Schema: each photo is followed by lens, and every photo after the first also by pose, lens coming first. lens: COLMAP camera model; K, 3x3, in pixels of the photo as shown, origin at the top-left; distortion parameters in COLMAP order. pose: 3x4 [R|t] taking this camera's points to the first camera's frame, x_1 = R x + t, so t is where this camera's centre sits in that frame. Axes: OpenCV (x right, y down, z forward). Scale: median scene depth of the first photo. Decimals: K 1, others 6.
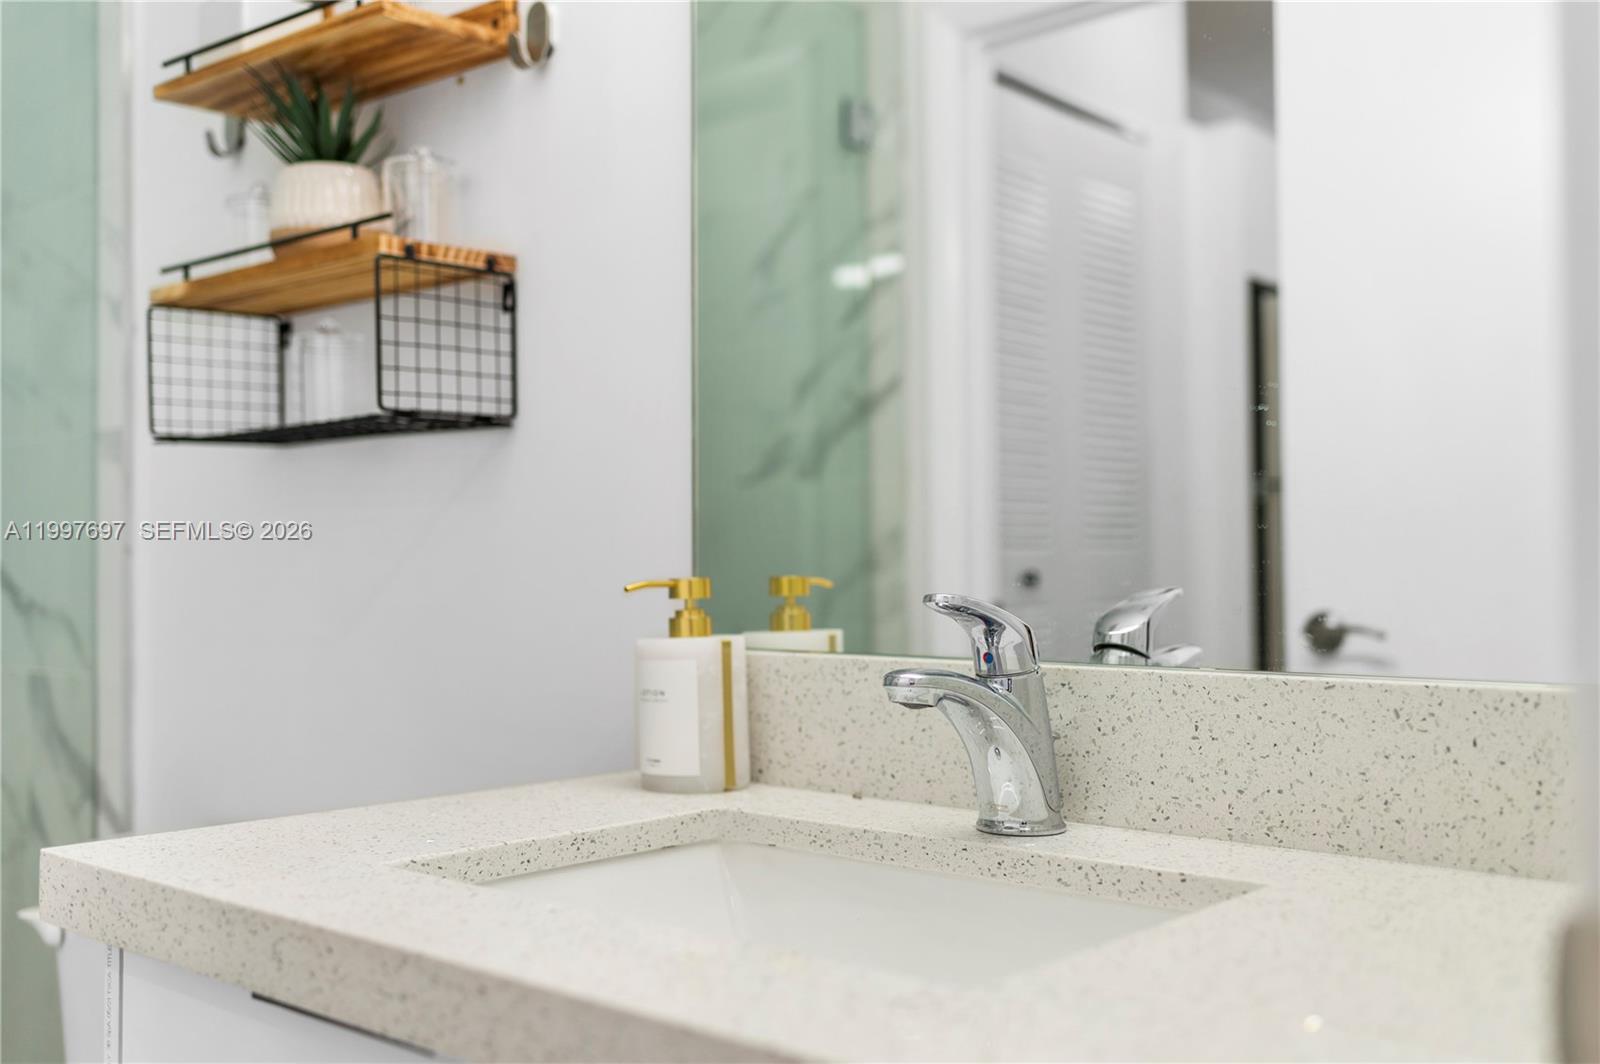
lens RADIAL K [[1560.8, 0, 795.9], [0, 1560.8, 504.9], [0, 0, 1]] dist [-0.005857, -0.000006]
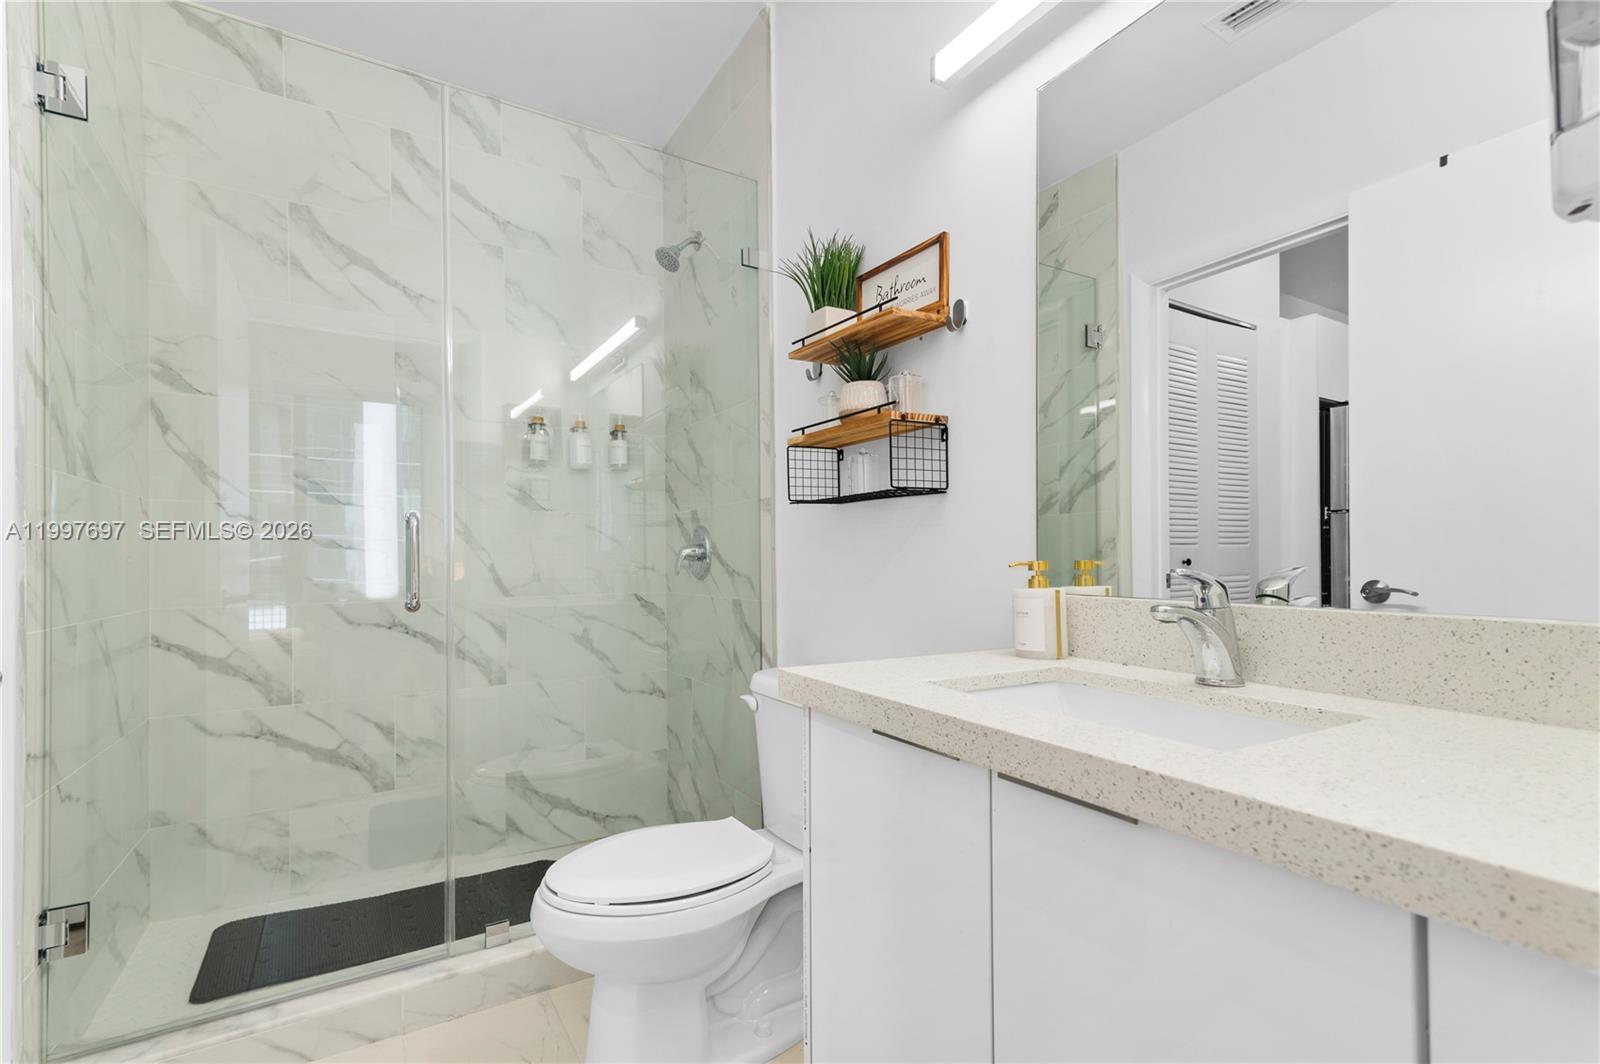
lens RADIAL K [[727.0, 0, 791.7], [0, 727.0, 550.4], [0, 0, 1]] dist [0.002003, -0.000157]
pose [[0.945565, -0.002194, -0.325426, -0.056360], [0.012743, 0.999460, 0.030286, -0.002511], [0.325184, -0.032784, 0.945082, -0.061157]]
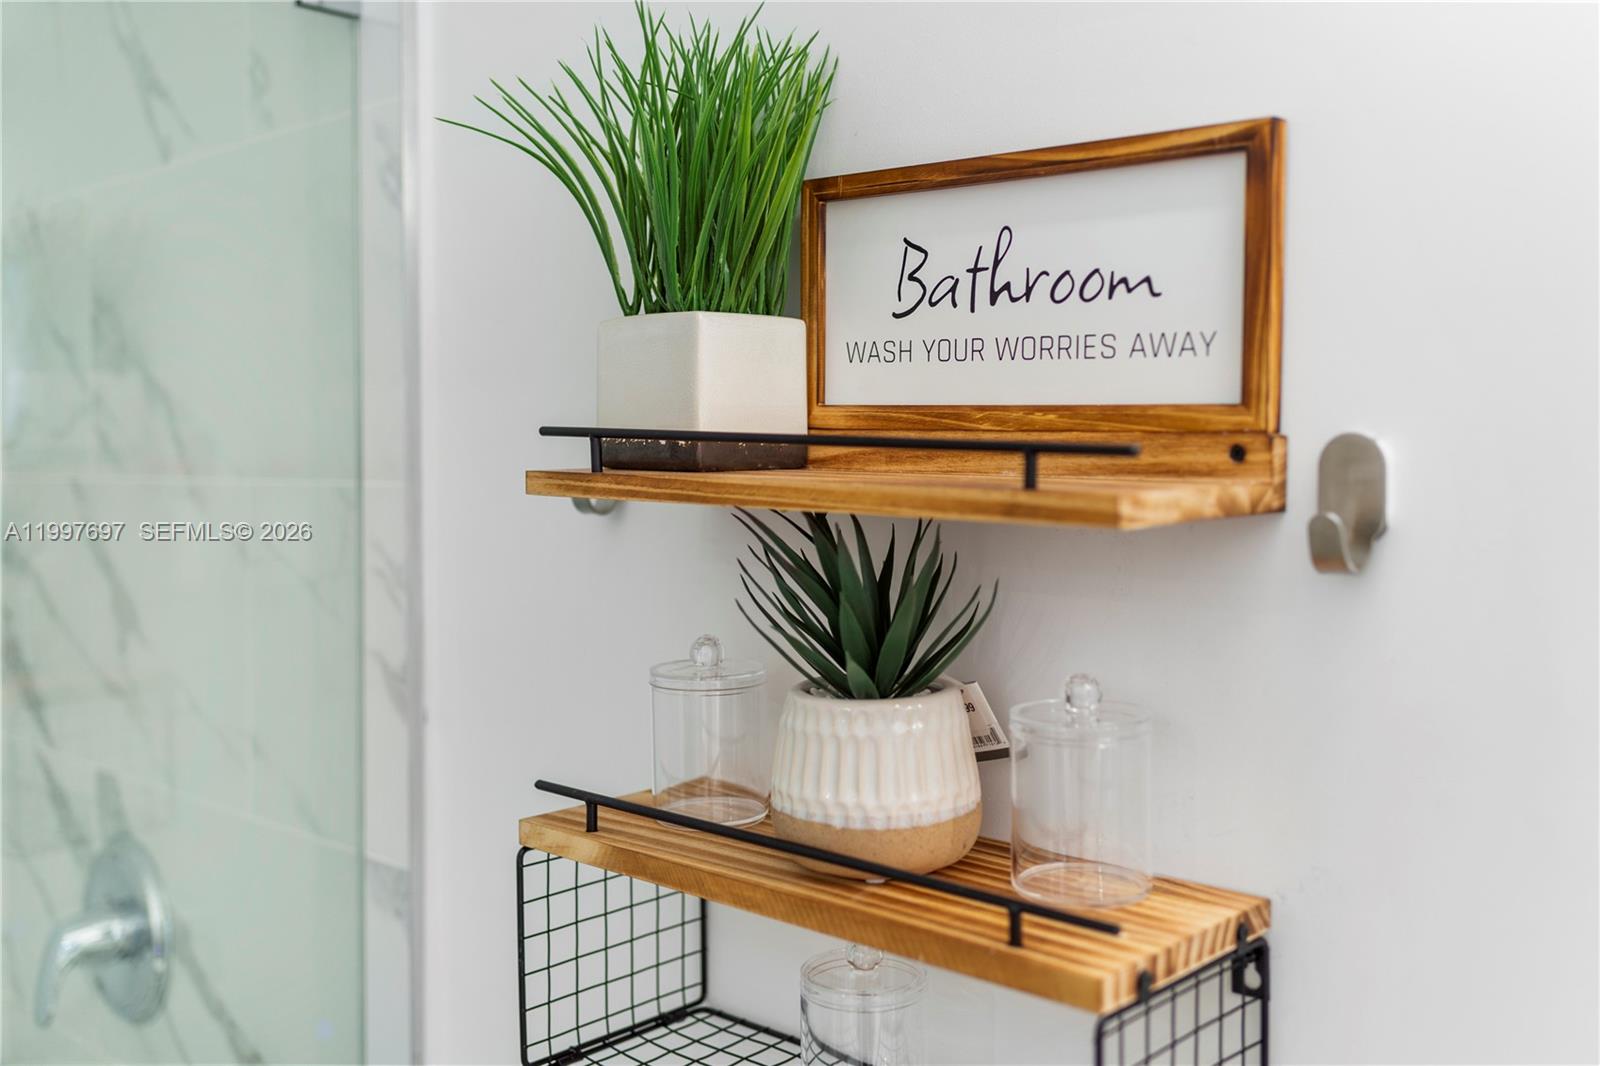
lens RADIAL K [[1583.9, 0, 800.0], [0, 1583.9, 533.0], [0, 0, 1]] dist [0.006003, 0.001717]
pose [[0.998331, 0.007164, -0.057306, -0.325264], [-0.003357, 0.997798, 0.066244, -0.335271], [0.057654, -0.065941, 0.996157, 0.498325]]
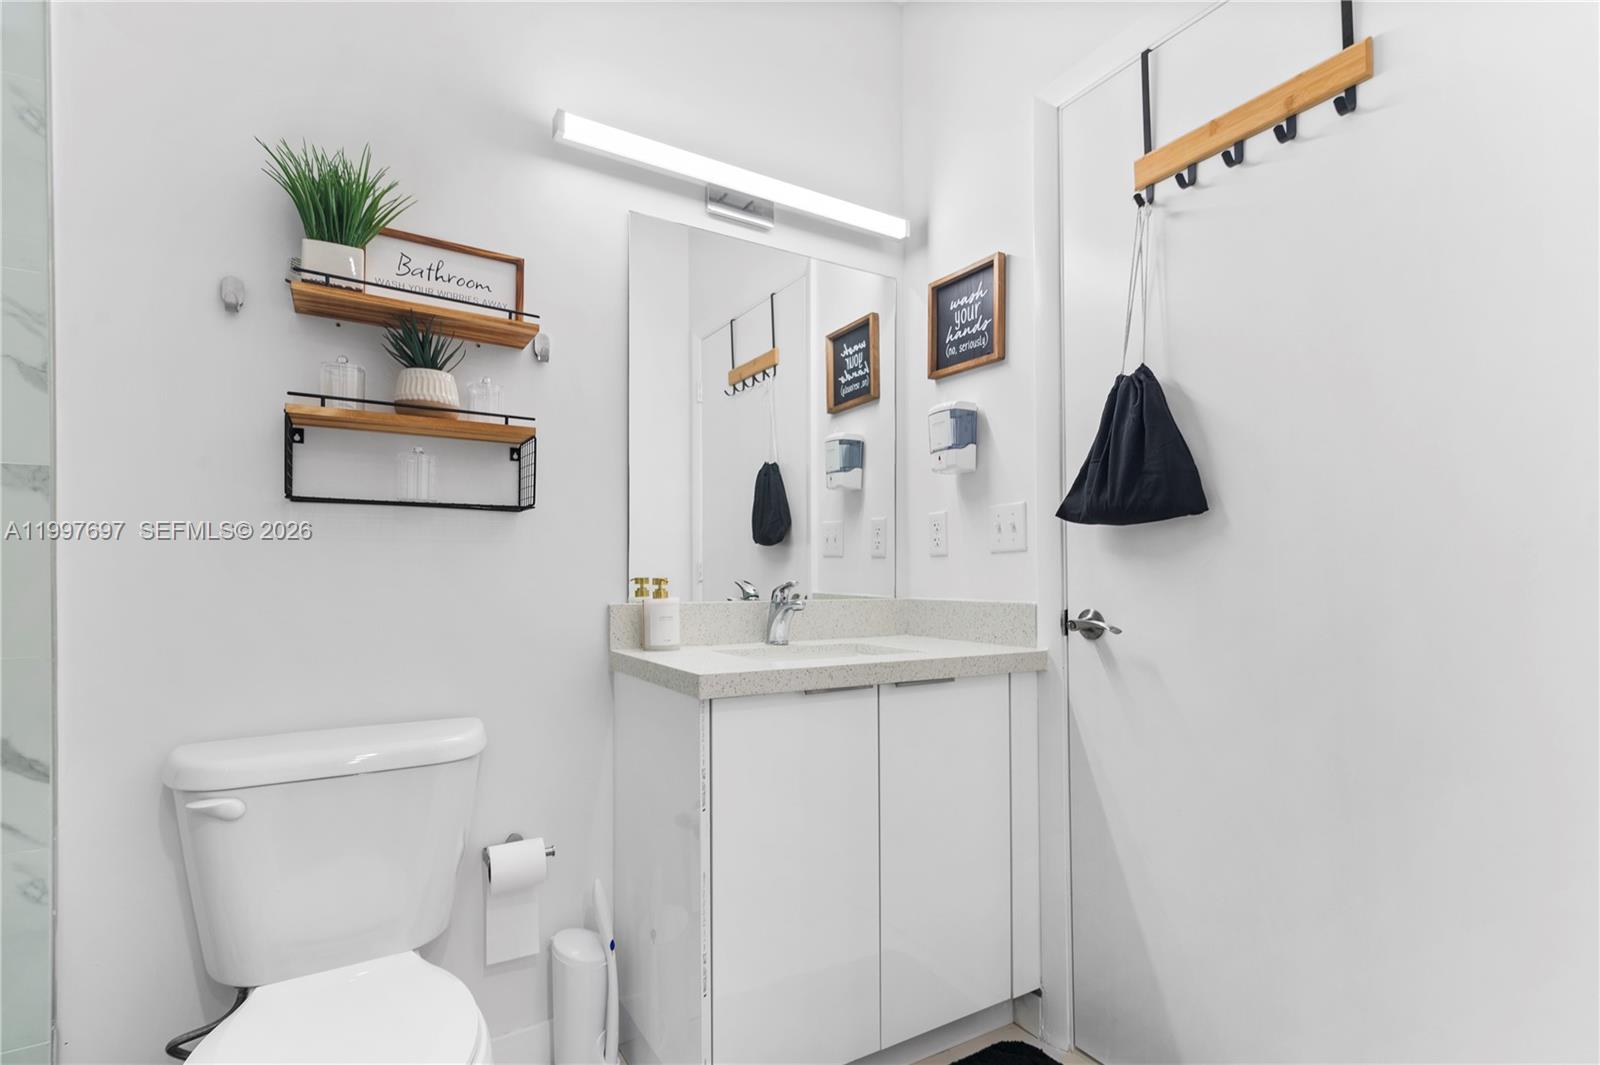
lens RADIAL K [[770.5, 0, 796.0], [0, 770.5, 573.7], [0, 0, 1]] dist [0.008926, -0.001089]
pose [[0.342467, -0.002074, 0.939528, -1.162936], [-0.034362, 0.999301, 0.014731, 0.007133], [-0.938901, -0.037329, 0.342156, 0.242127]]
